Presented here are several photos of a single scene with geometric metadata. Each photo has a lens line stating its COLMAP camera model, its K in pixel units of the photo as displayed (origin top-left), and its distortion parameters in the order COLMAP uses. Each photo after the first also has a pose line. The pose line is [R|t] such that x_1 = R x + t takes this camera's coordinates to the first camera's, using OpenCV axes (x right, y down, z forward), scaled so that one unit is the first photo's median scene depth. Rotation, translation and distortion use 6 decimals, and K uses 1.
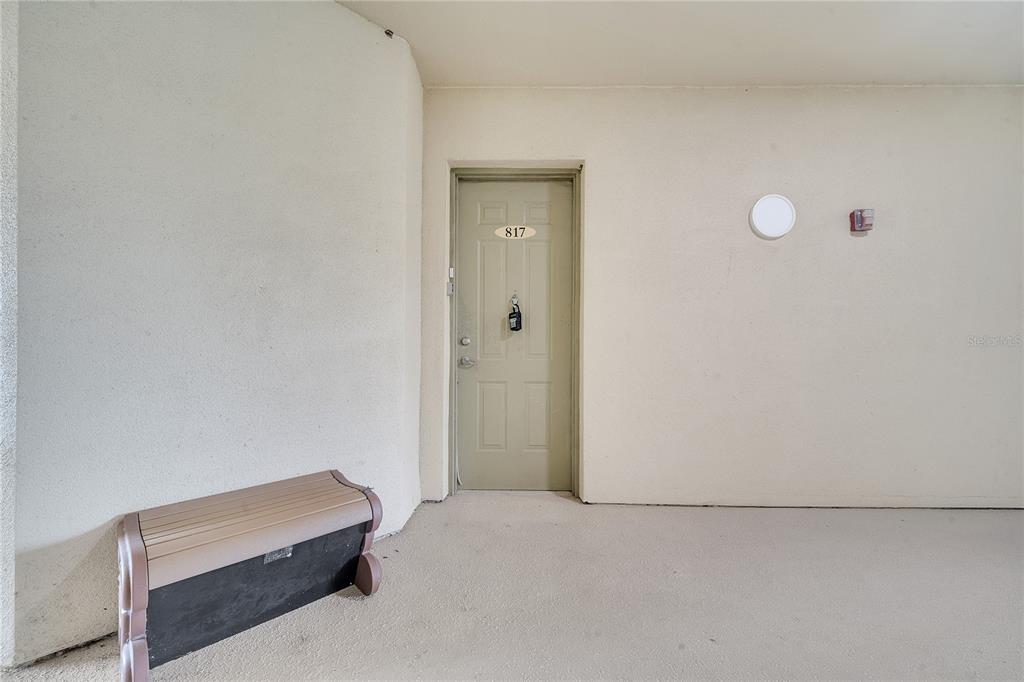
lens RADIAL K [[421.5, 0, 511.0], [0, 421.5, 342.7], [0, 0, 1]] dist [0.004770, -0.000572]
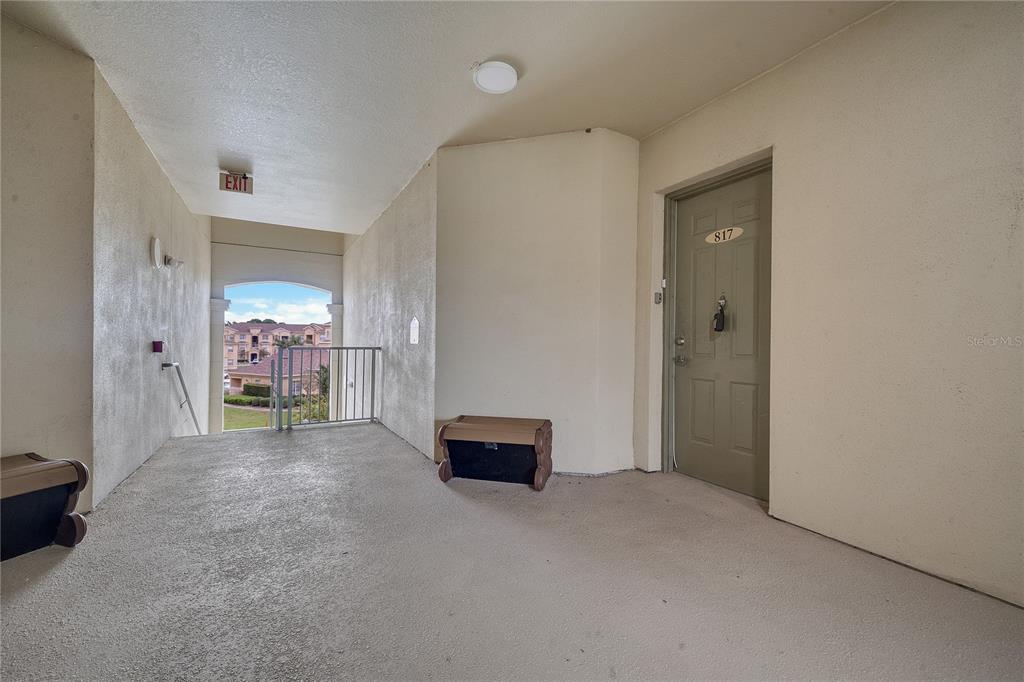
lens RADIAL K [[421.5, 0, 502.7], [0, 421.5, 340.6], [0, 0, 1]] dist [0.004770, -0.000572]
pose [[0.486671, -0.006590, -0.873561, 0.657280], [-0.008107, 0.999894, -0.012059, 0.011723], [0.873548, 0.012951, 0.486566, 0.031630]]
